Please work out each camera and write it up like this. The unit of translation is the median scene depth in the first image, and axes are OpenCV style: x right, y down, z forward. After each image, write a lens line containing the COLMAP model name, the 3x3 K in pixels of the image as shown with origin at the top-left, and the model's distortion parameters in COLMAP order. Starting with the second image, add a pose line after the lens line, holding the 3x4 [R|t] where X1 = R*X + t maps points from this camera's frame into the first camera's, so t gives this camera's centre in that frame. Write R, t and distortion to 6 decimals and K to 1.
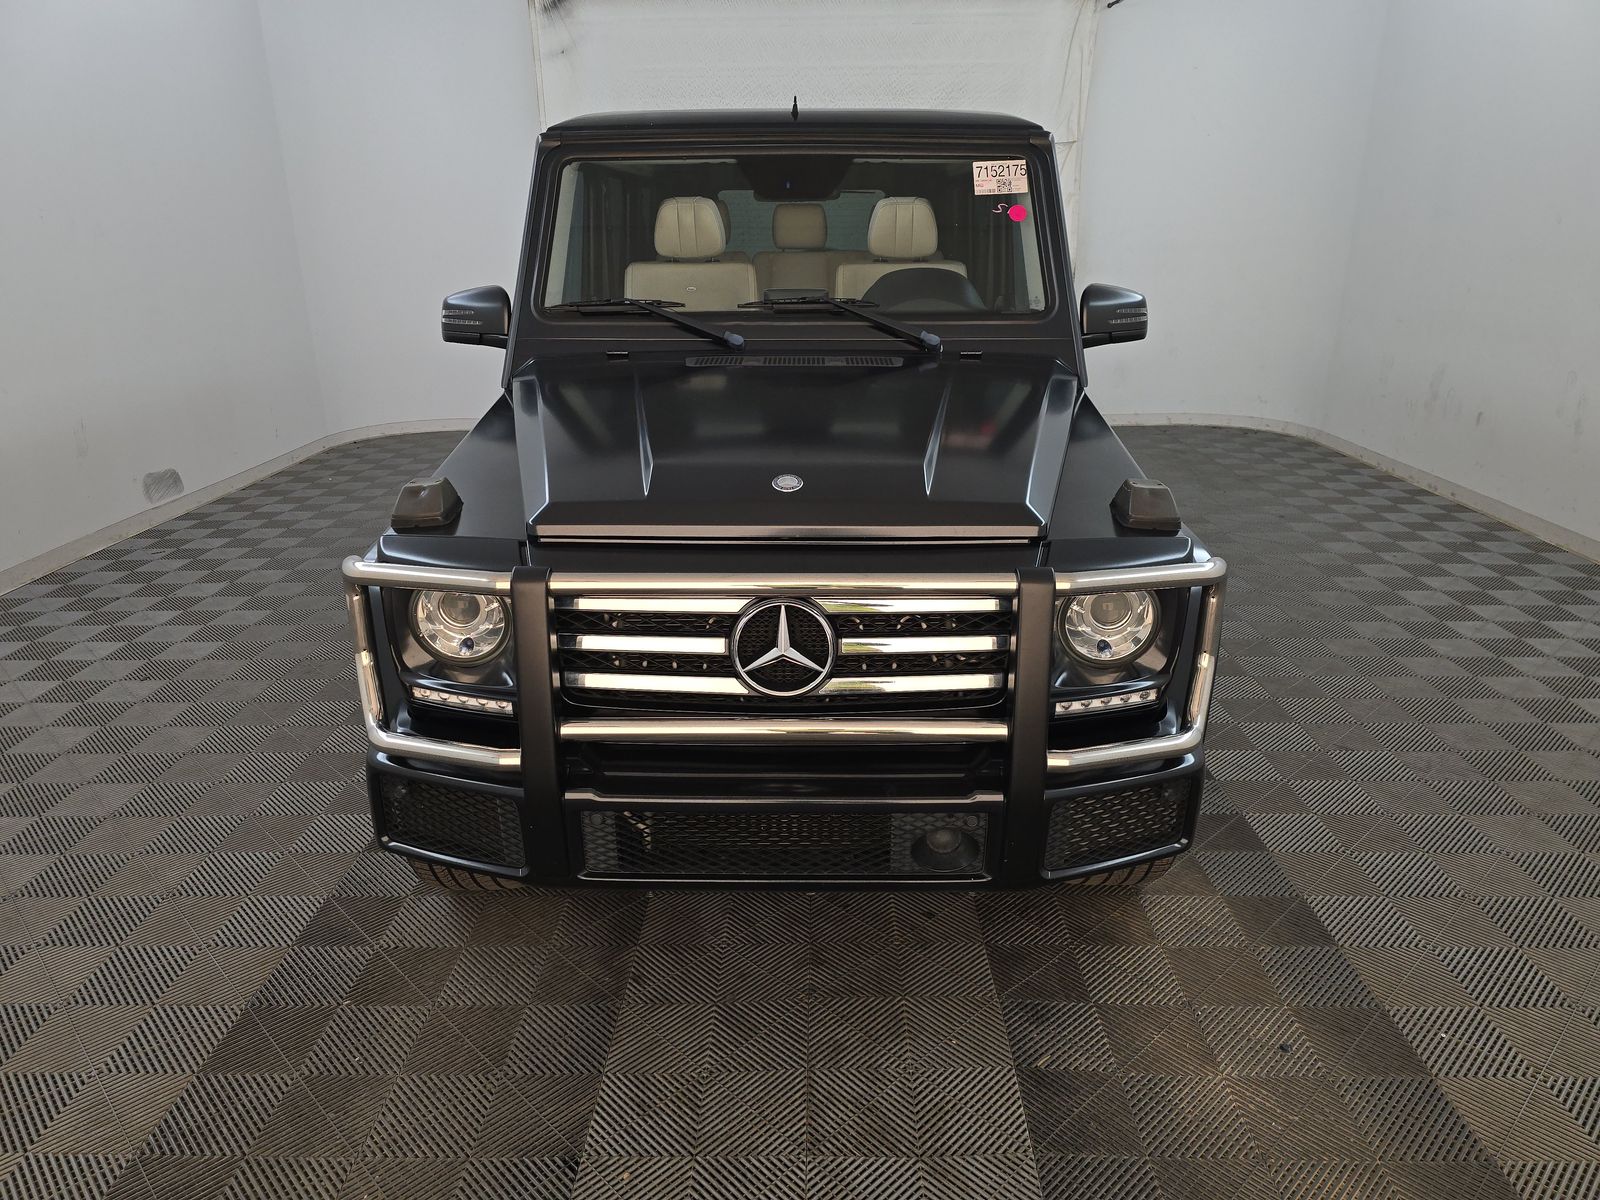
lens RADIAL K [[1078.2, 0, 800.0], [0, 1078.2, 600.0], [0, 0, 1]] dist [0.081712, -0.092013]
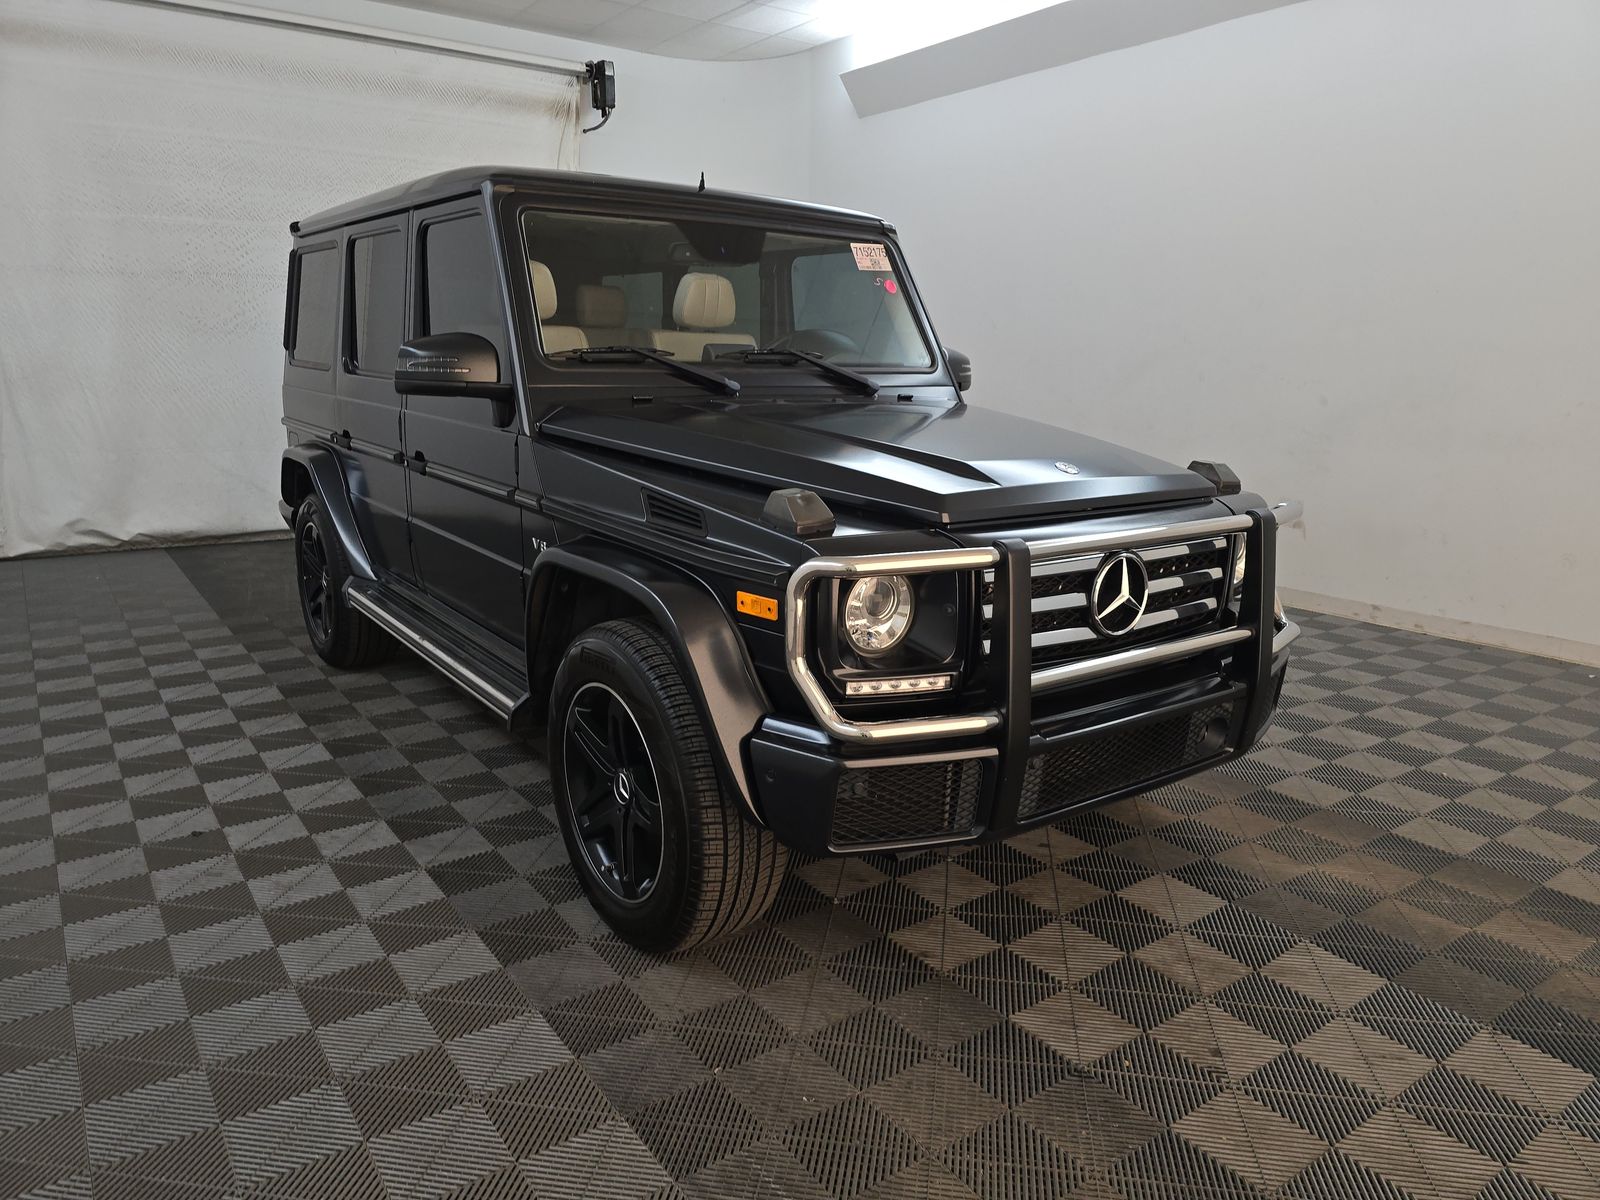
lens RADIAL K [[1078.2, 0, 800.0], [0, 1078.2, 600.0], [0, 0, 1]] dist [0.081712, -0.092013]
pose [[0.800108, -0.113774, 0.588967, -0.967517], [0.174017, 0.983650, -0.046383, 0.041953], [-0.574060, 0.139602, 0.806825, 0.198107]]
